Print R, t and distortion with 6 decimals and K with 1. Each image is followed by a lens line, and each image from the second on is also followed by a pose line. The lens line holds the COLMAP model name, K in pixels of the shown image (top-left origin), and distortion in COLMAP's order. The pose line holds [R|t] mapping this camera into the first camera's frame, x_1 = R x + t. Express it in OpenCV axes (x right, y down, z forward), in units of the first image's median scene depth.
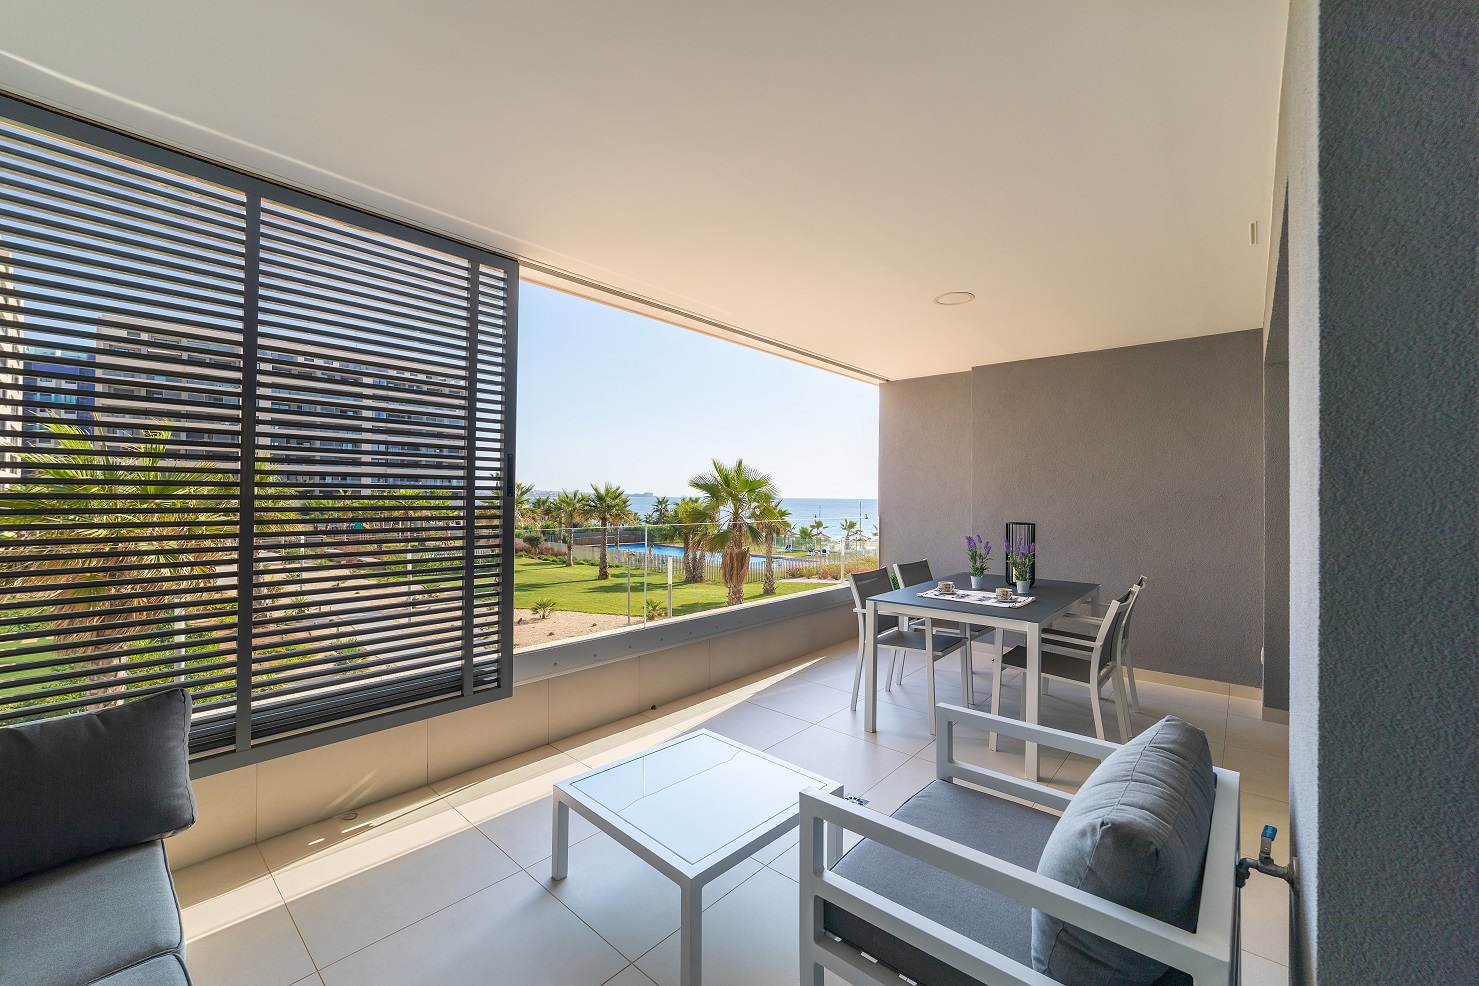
lens RADIAL K [[593.4, 0, 739.5], [0, 593.4, 493.0], [0, 0, 1]] dist [0.017930, 0.000035]
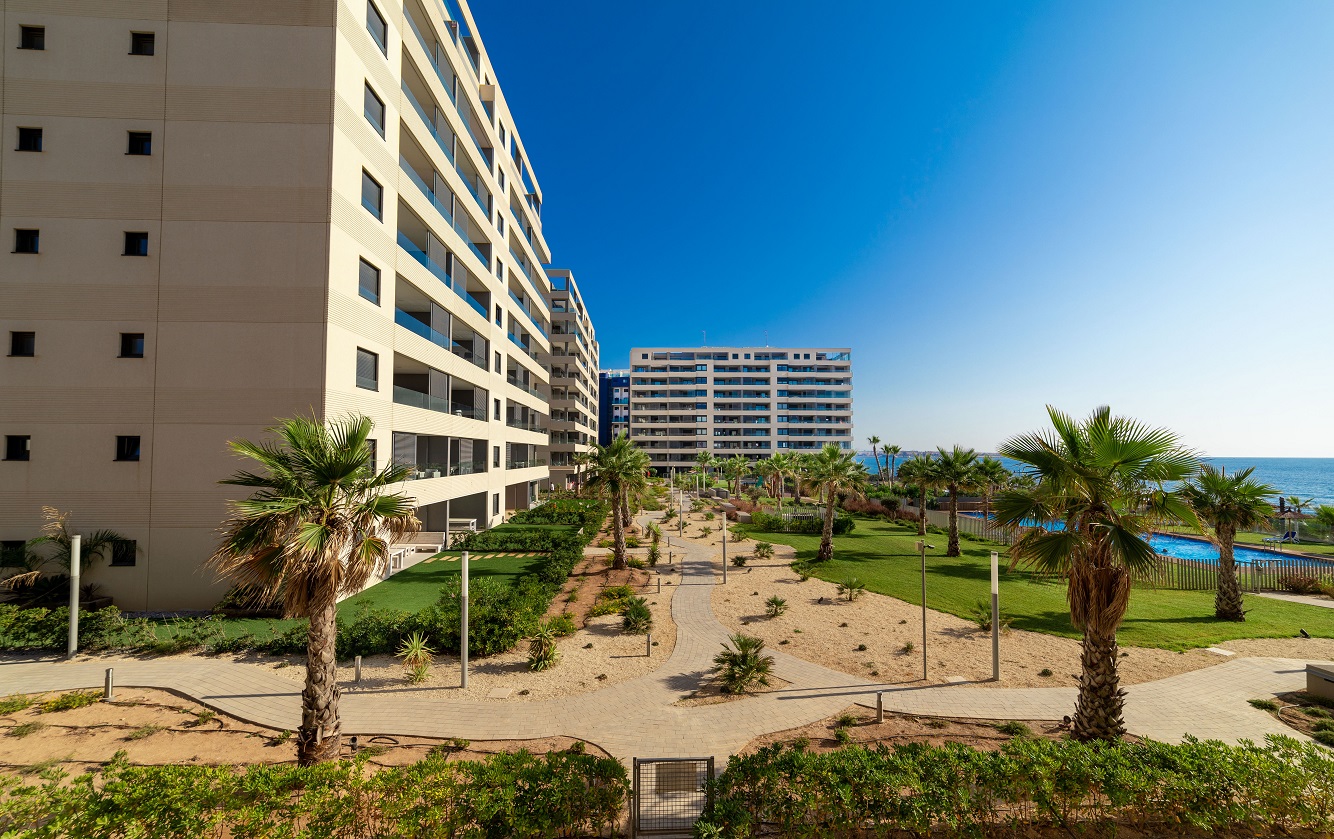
lens RADIAL K [[518.1, 0, 666.8], [0, 518.1, 443.1], [0, 0, 1]] dist [-0.001379, 0.000152]
pose [[0.693059, -0.023866, -0.720486, 0.069482], [0.008902, 0.999659, -0.024551, -0.014069], [0.720826, 0.010602, 0.693035, 0.366351]]
